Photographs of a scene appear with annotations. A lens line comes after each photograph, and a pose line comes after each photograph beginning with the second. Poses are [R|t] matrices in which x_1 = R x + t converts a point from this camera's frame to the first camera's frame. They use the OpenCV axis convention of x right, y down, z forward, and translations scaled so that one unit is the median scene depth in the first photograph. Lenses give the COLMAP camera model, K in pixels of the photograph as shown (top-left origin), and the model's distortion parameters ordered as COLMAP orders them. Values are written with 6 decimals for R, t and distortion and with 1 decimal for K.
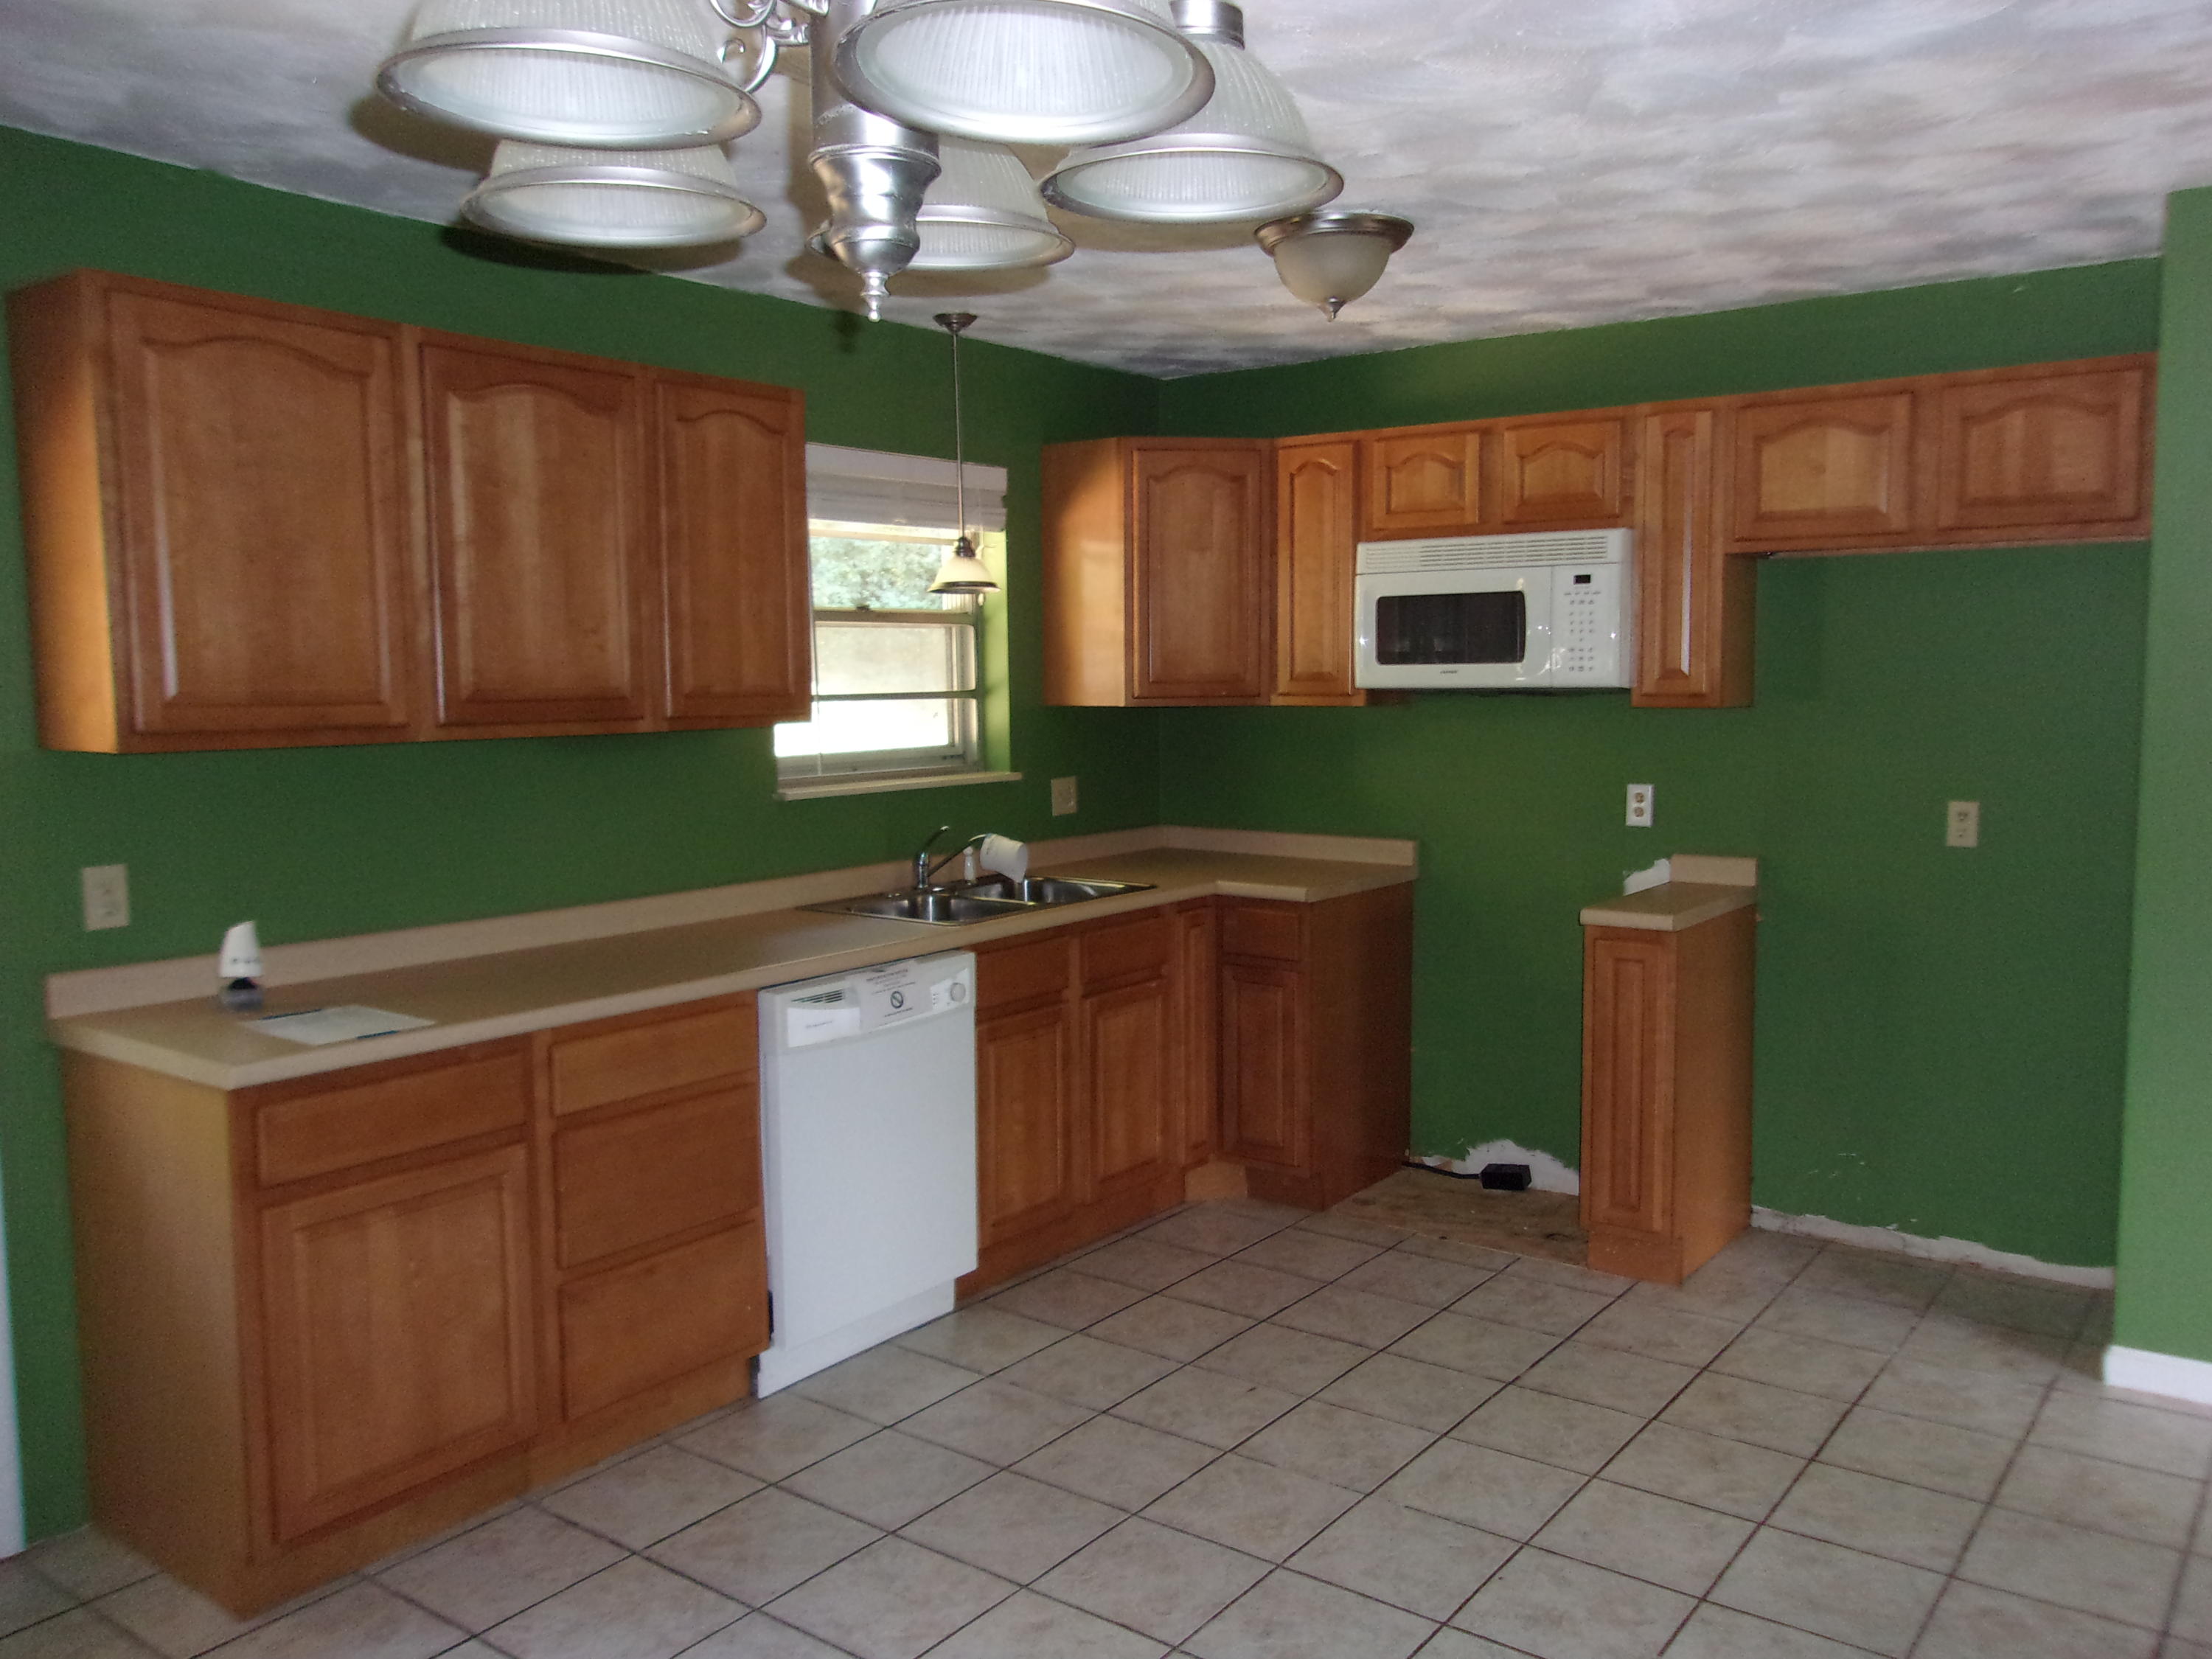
lens RADIAL K [[1727.7, 0, 1107.4], [0, 1727.7, 827.9], [0, 0, 1]] dist [-0.046591, 0.007704]
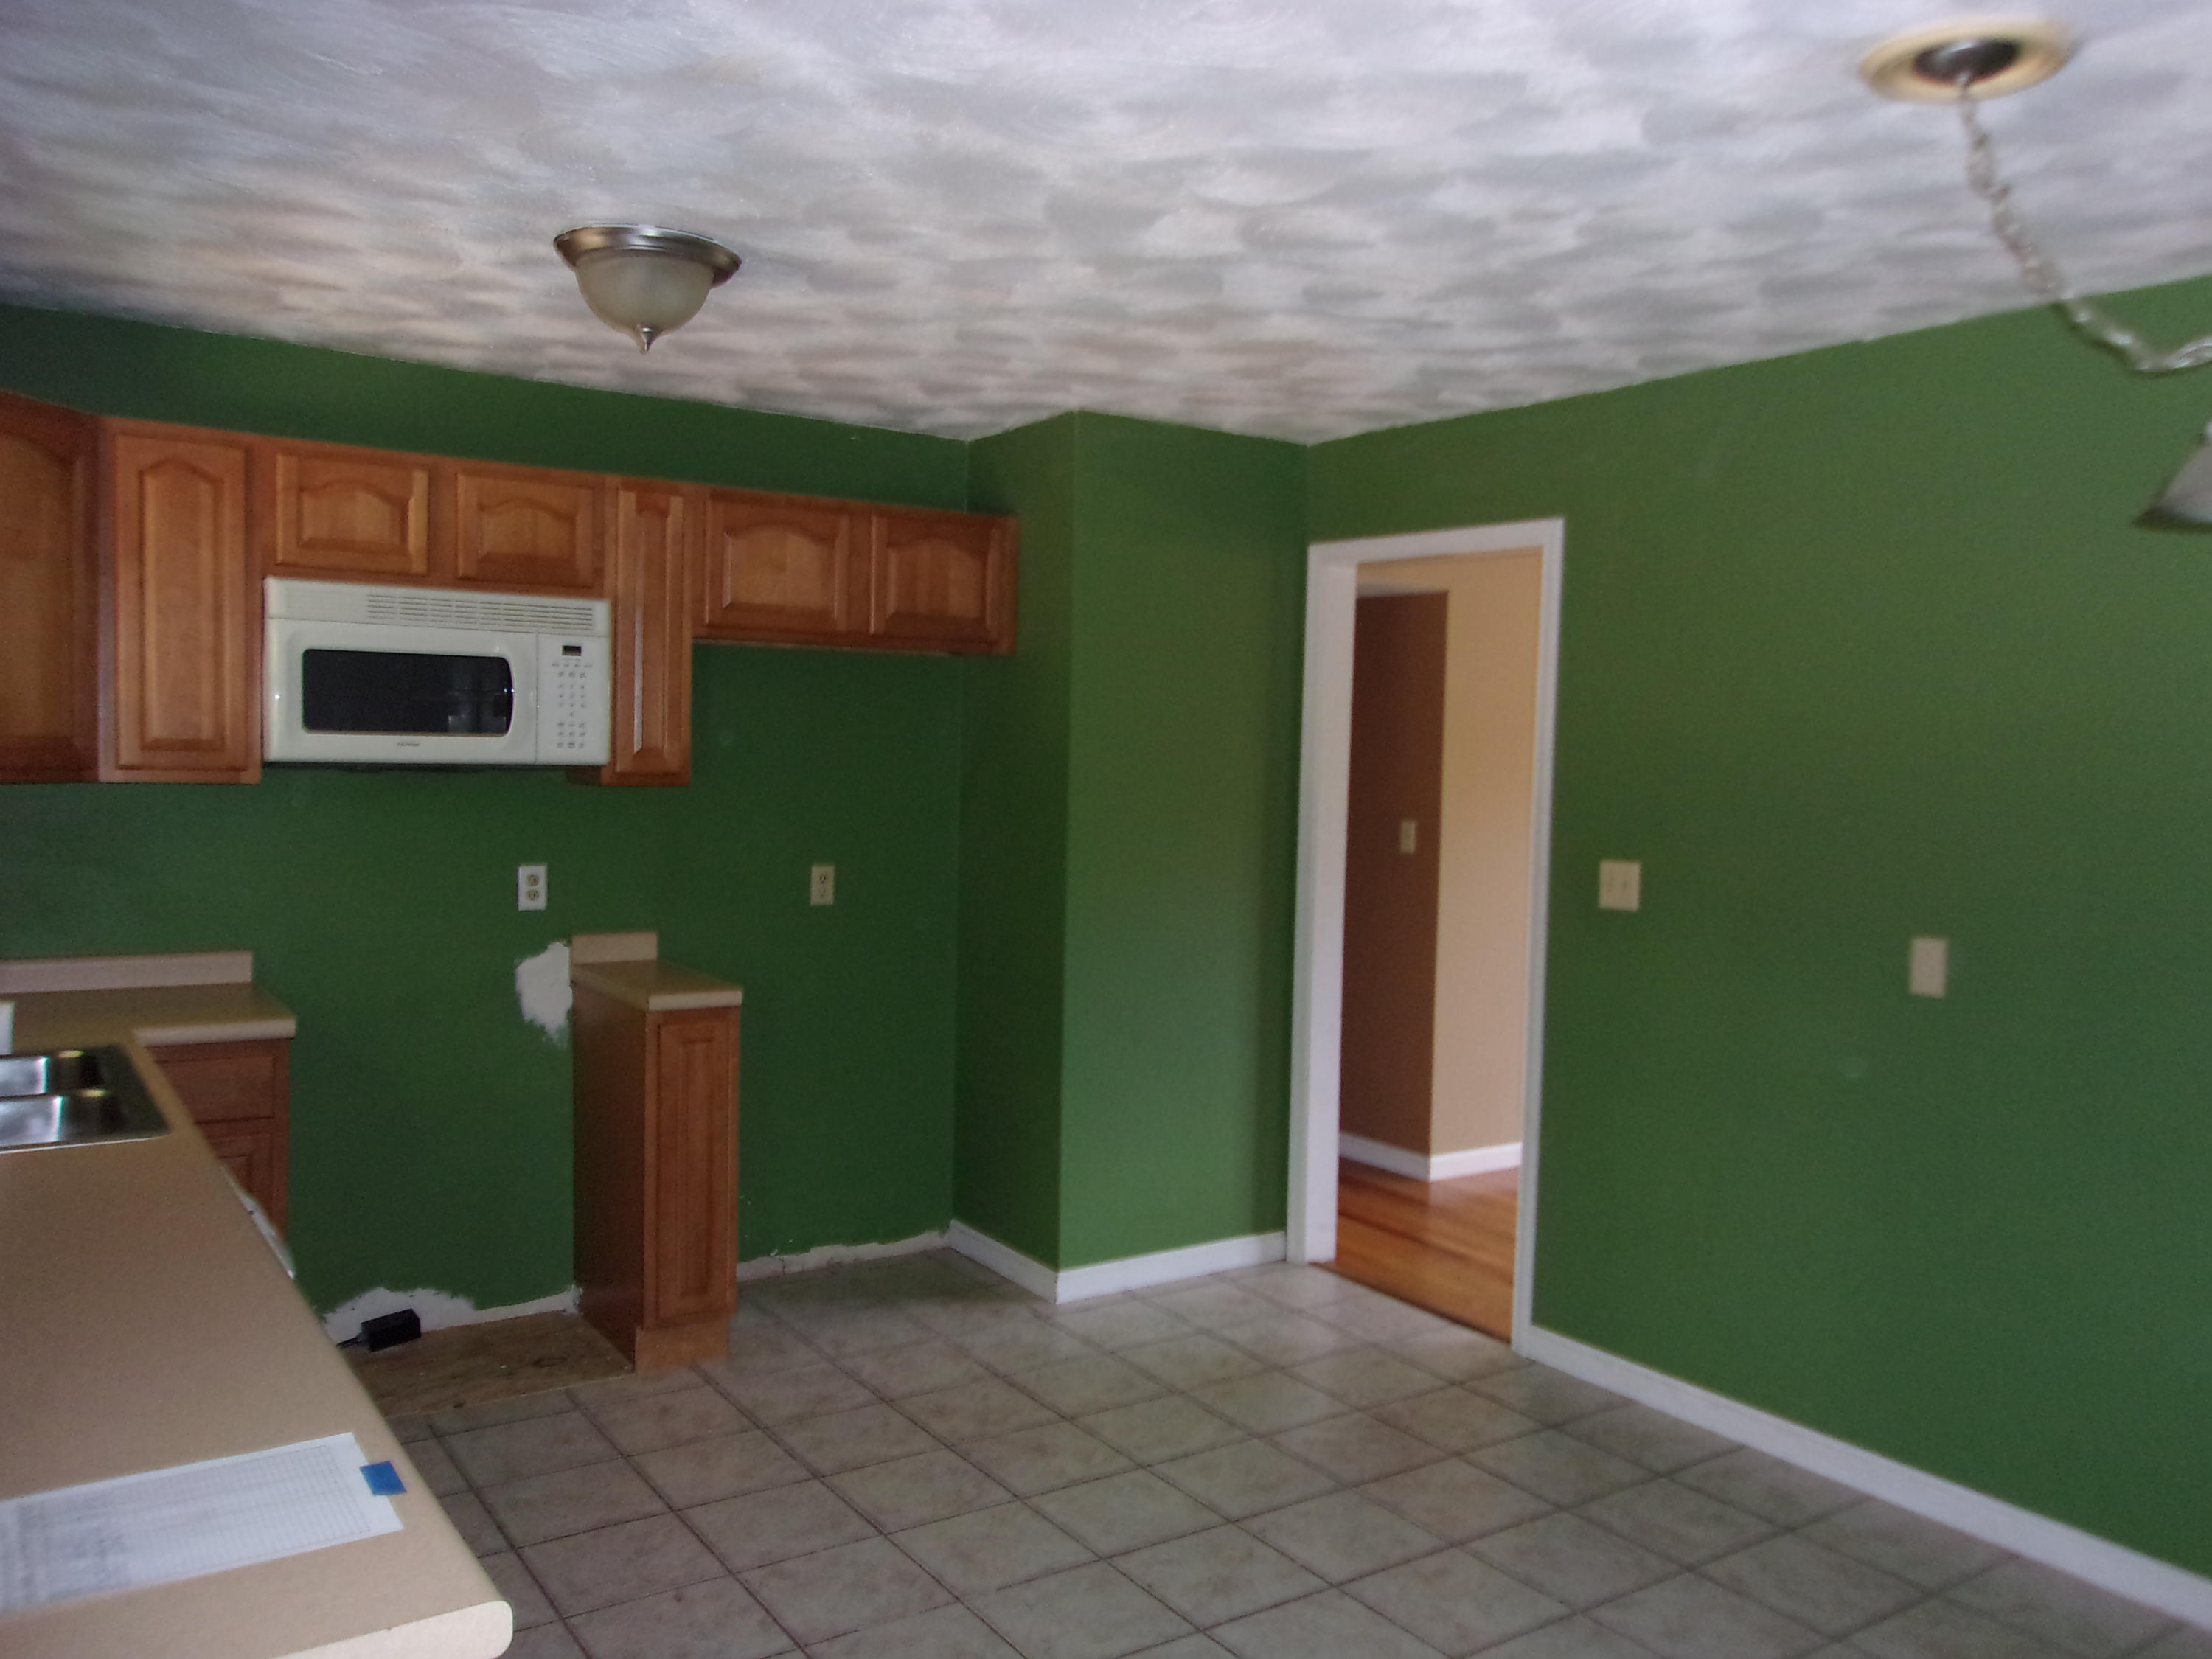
lens RADIAL K [[1738.4, 0, 1108.1], [0, 1738.4, 836.1], [0, 0, 1]] dist [0.002165, 0.000948]
pose [[0.312319, -0.027665, 0.949574, -0.540474], [0.059982, 0.998156, 0.009352, -0.033988], [-0.948082, 0.054037, 0.313402, 0.427379]]
